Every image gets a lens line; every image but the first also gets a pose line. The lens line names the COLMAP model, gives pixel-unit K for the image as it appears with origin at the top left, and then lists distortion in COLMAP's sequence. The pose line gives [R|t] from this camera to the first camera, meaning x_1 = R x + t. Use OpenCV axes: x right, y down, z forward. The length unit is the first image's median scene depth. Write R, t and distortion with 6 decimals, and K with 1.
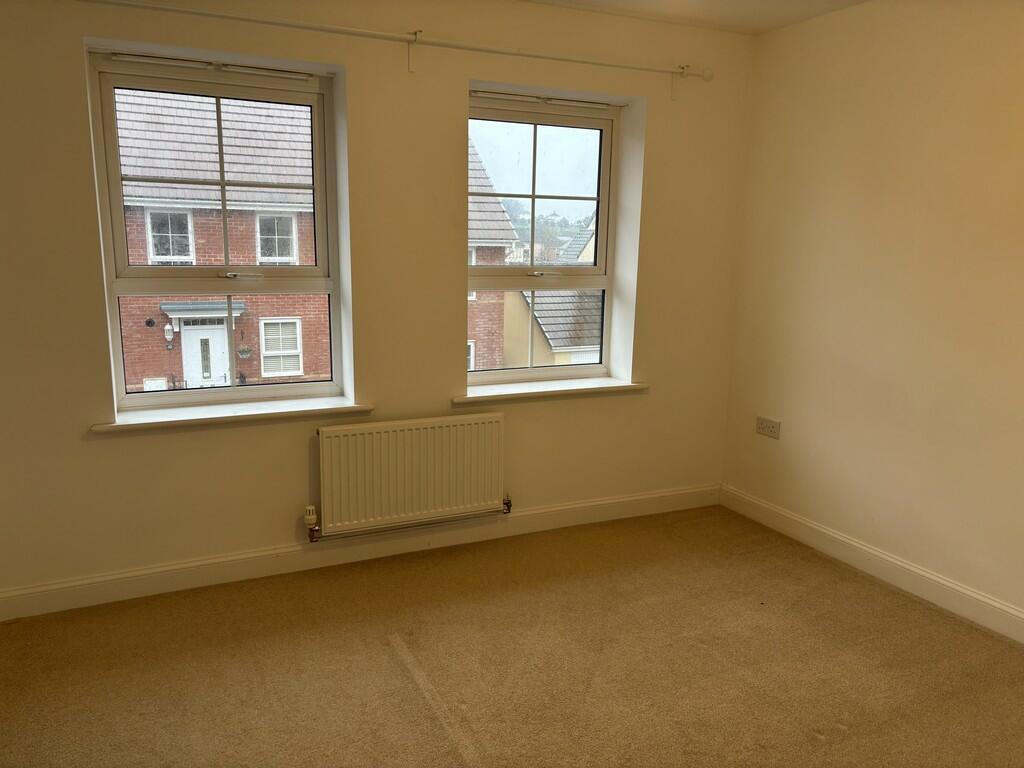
lens RADIAL K [[793.9, 0, 512.0], [0, 793.9, 384.0], [0, 0, 1]] dist [-0.001735, -0.000104]
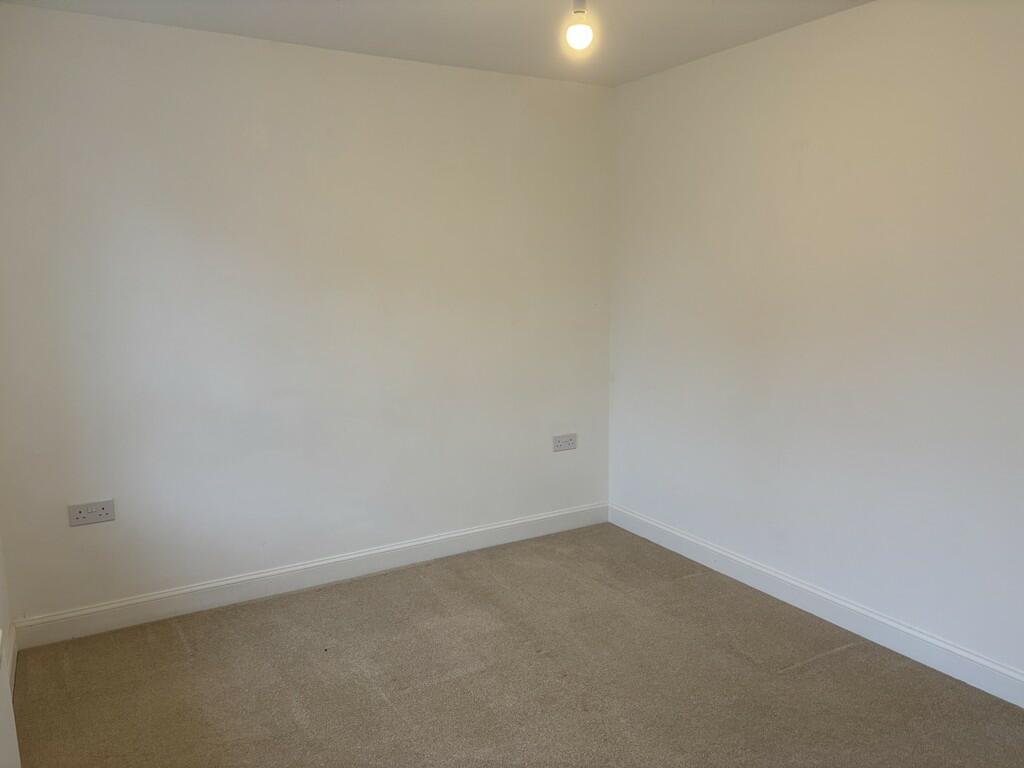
lens RADIAL K [[793.9, 0, 512.0], [0, 793.9, 384.0], [0, 0, 1]] dist [-0.001735, -0.000104]
pose [[-0.108475, -0.157732, 0.981506, -0.590914], [0.187974, 0.966266, 0.176058, -0.160168], [-0.976165, 0.203596, -0.075166, 0.762589]]
